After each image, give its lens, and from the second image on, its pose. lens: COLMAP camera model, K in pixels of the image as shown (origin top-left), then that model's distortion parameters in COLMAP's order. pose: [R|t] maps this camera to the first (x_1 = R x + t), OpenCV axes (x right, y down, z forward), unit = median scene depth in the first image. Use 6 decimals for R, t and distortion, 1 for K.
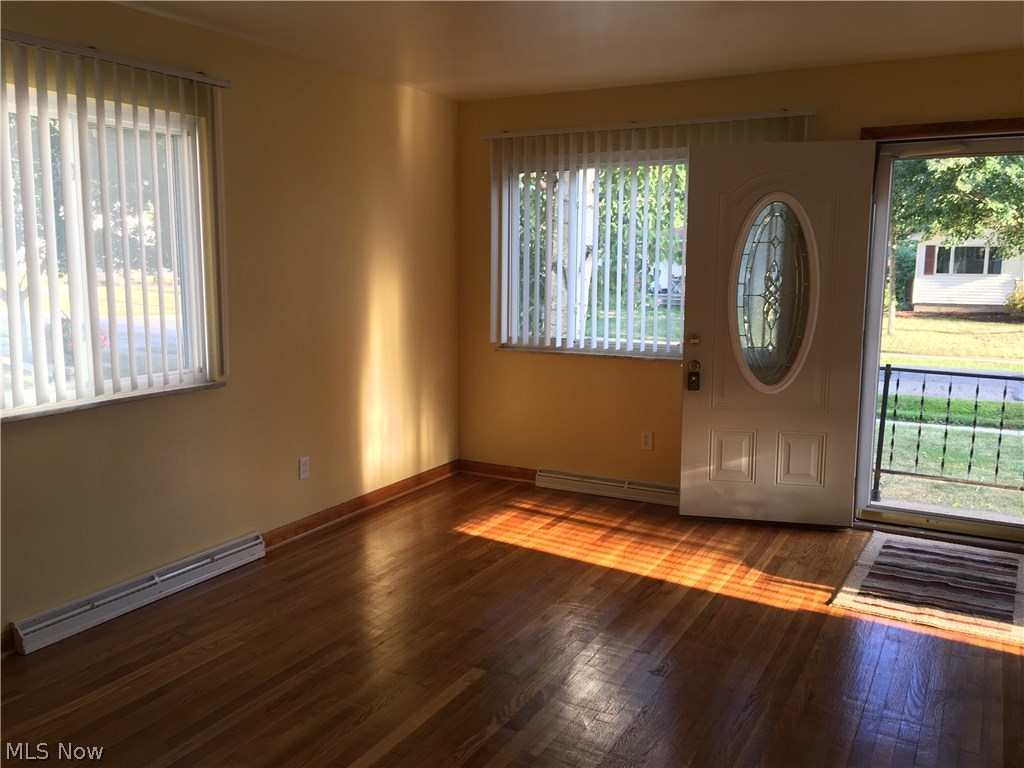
lens RADIAL K [[880.3, 0, 511.9], [0, 880.3, 381.8], [0, 0, 1]] dist [0.051706, -0.071873]
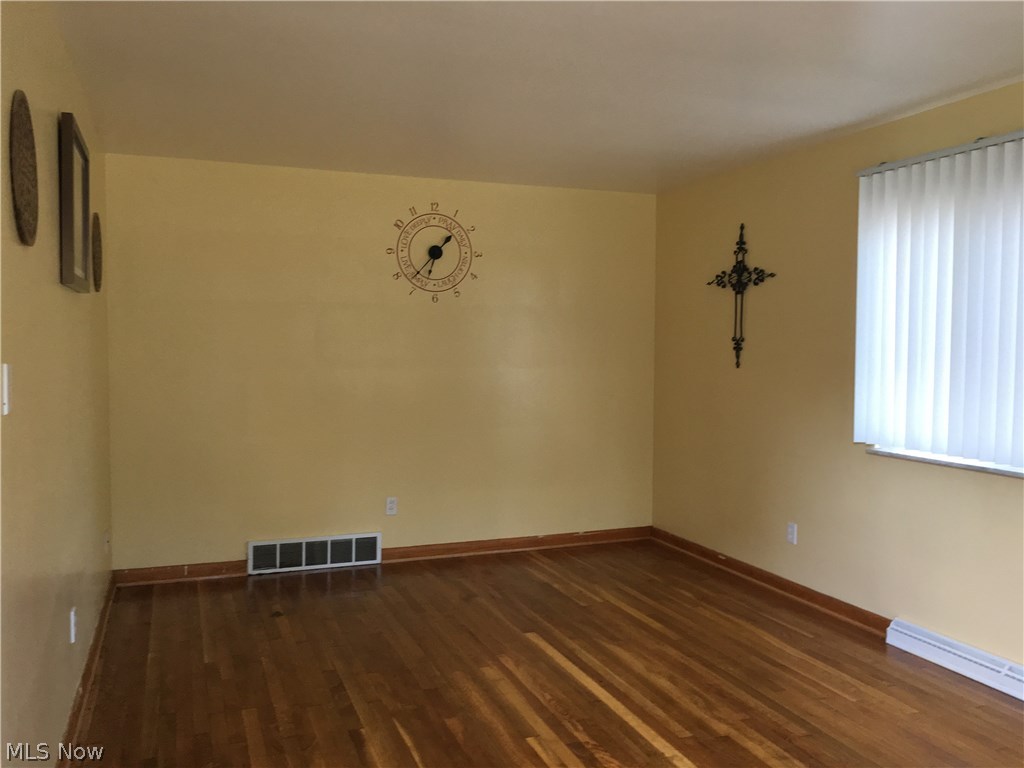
lens RADIAL K [[880.3, 0, 512.5], [0, 880.3, 382.6], [0, 0, 1]] dist [0.051706, -0.071873]
pose [[-0.650884, 0.035777, -0.758334, 0.812081], [-0.110840, 0.983707, 0.141544, -0.198135], [0.751042, 0.176182, -0.636314, 1.416096]]
